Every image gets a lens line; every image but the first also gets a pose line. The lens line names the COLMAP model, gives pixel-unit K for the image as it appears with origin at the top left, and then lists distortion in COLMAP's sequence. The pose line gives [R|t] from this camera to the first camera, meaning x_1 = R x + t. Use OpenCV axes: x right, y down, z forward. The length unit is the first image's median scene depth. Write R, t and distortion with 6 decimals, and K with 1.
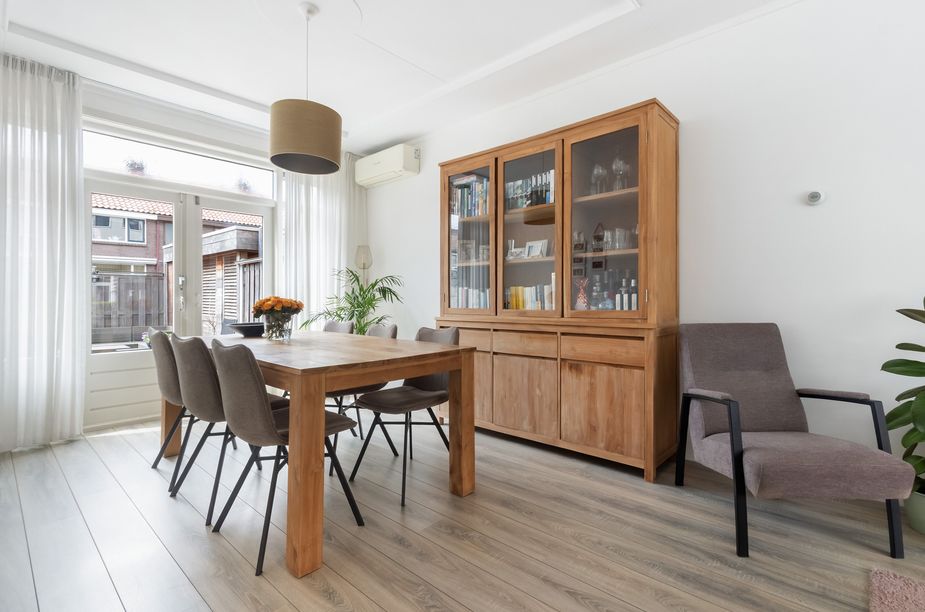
lens RADIAL K [[434.2, 0, 462.5], [0, 434.2, 306.0], [0, 0, 1]] dist [0.001735, -0.000181]
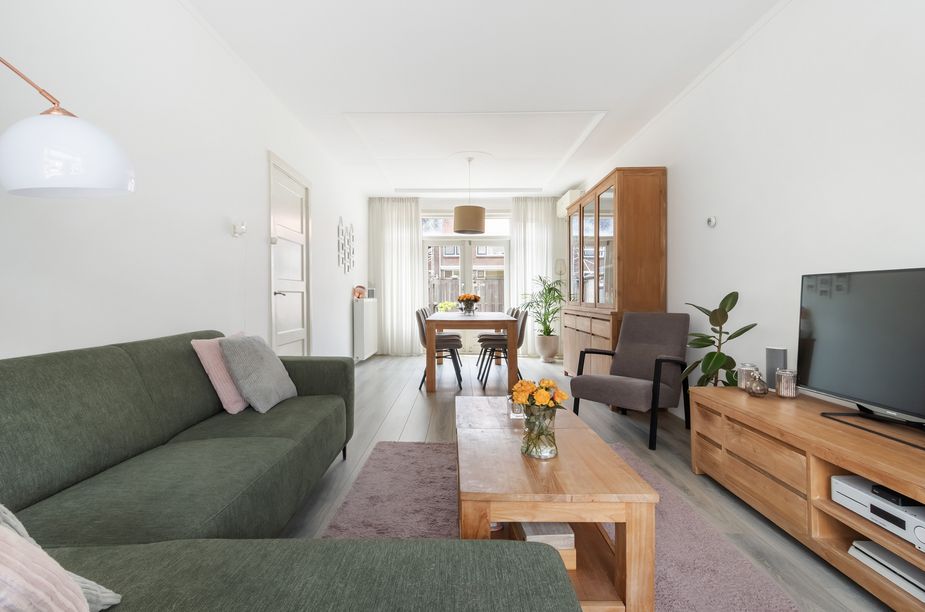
lens RADIAL K [[429.6, 0, 460.5], [0, 429.6, 292.4], [0, 0, 1]] dist [0.001277, -0.000345]
pose [[0.669557, -0.003311, -0.742753, 1.048784], [-0.014561, 0.999739, -0.017583, 0.007737], [0.742618, 0.022588, 0.669334, -0.383285]]
